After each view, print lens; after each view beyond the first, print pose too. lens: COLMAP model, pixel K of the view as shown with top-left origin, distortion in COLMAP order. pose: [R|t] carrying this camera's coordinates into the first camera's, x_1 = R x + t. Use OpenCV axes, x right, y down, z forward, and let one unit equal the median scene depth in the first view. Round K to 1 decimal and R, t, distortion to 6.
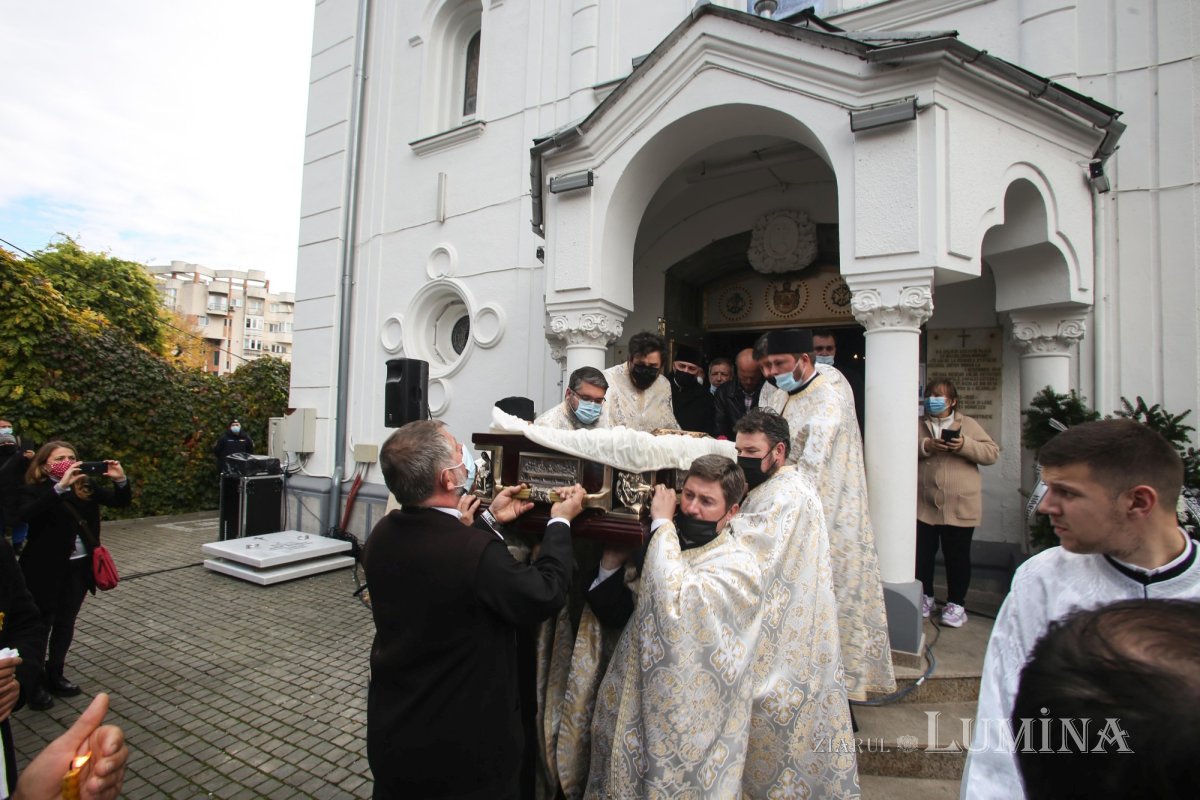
lens RADIAL K [[587.6, 0, 600.0], [0, 587.6, 400.0], [0, 0, 1]] dist [-0.069236, 0.031250]
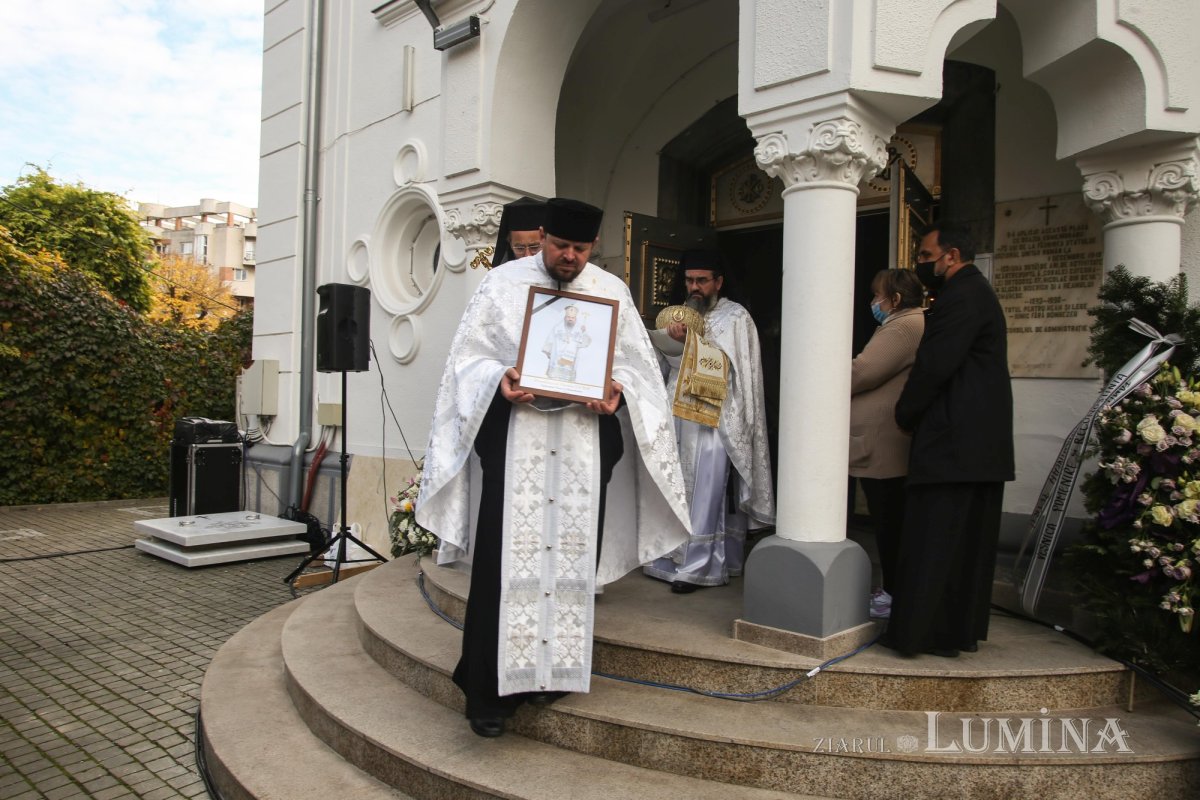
lens RADIAL K [[837.9, 0, 598.4], [0, 837.9, 396.1], [0, 0, 1]] dist [-0.043781, 0.056217]
pose [[0.976209, -0.005147, -0.216770, 0.188144], [0.010208, 0.999701, 0.022234, 0.043400], [0.216591, -0.023918, 0.975969, -0.023911]]
